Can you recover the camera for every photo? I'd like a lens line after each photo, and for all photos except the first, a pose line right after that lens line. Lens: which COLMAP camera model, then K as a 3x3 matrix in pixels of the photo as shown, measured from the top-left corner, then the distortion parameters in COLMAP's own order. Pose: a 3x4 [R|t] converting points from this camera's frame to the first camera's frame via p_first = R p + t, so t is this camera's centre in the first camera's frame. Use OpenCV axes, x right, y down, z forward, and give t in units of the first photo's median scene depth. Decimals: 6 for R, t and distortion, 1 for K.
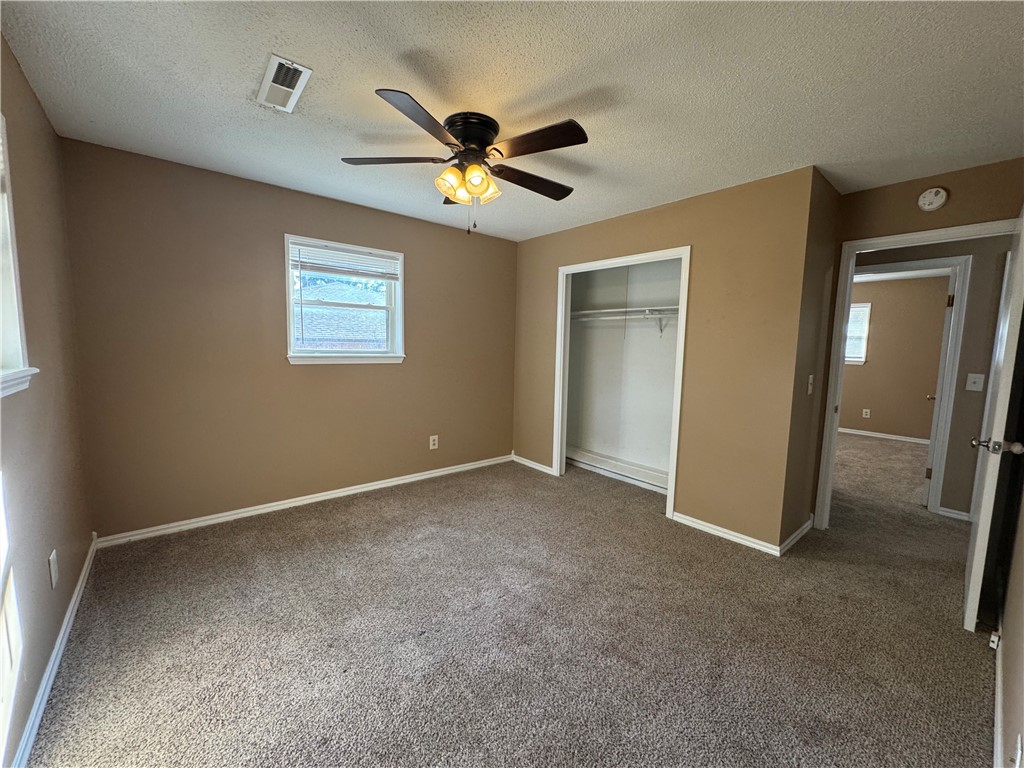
lens RADIAL K [[408.7, 0, 511.0], [0, 408.7, 384.6], [0, 0, 1]] dist [-0.002351, -0.000013]
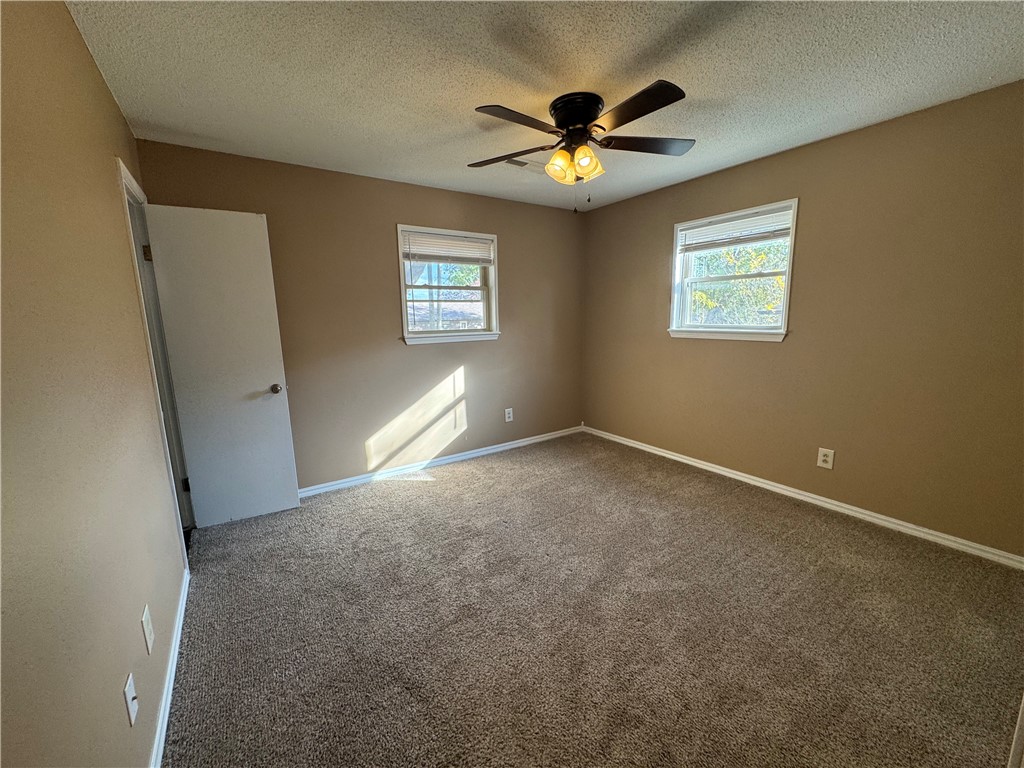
lens RADIAL K [[408.7, 0, 511.0], [0, 408.7, 384.6], [0, 0, 1]] dist [-0.002351, -0.000013]
pose [[-0.095620, 0.148142, -0.984333, 0.714301], [-0.083793, 0.984156, 0.156255, -0.063057], [0.991885, 0.097421, -0.081691, 0.682765]]
